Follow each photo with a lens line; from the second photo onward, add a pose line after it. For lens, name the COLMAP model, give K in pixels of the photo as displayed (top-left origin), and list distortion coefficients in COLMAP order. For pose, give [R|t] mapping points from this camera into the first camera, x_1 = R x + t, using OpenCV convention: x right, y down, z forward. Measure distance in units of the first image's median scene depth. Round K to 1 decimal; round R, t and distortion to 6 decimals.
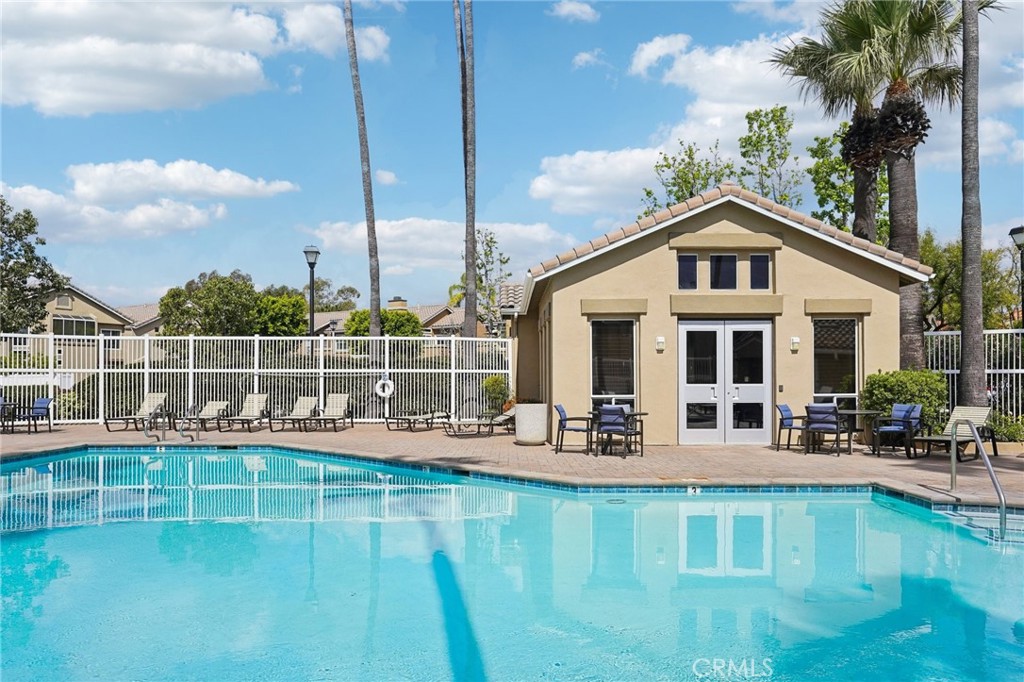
lens RADIAL K [[717.9, 0, 521.1], [0, 717.9, 386.3], [0, 0, 1]] dist [0.059508, 0.002868]
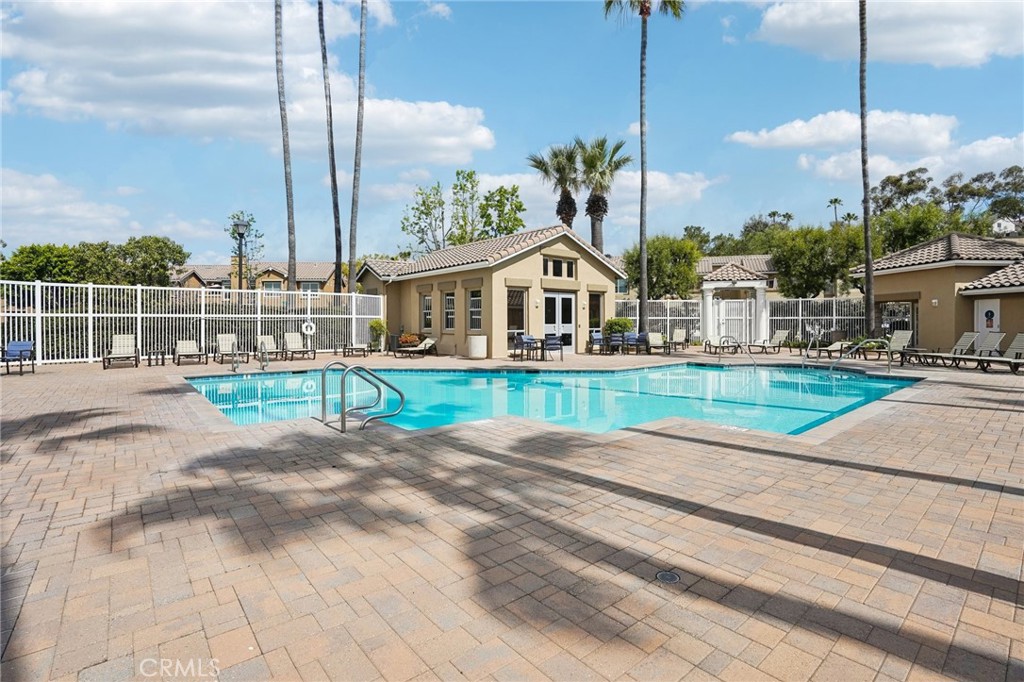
lens RADIAL K [[470.8, 0, 513.3], [0, 470.8, 330.5], [0, 0, 1]] dist [-0.001793, -0.000129]
pose [[0.793189, -0.013413, 0.608828, -0.613209], [0.008099, 0.999901, 0.011477, -0.001372], [-0.608922, -0.004173, 0.793219, 0.039399]]
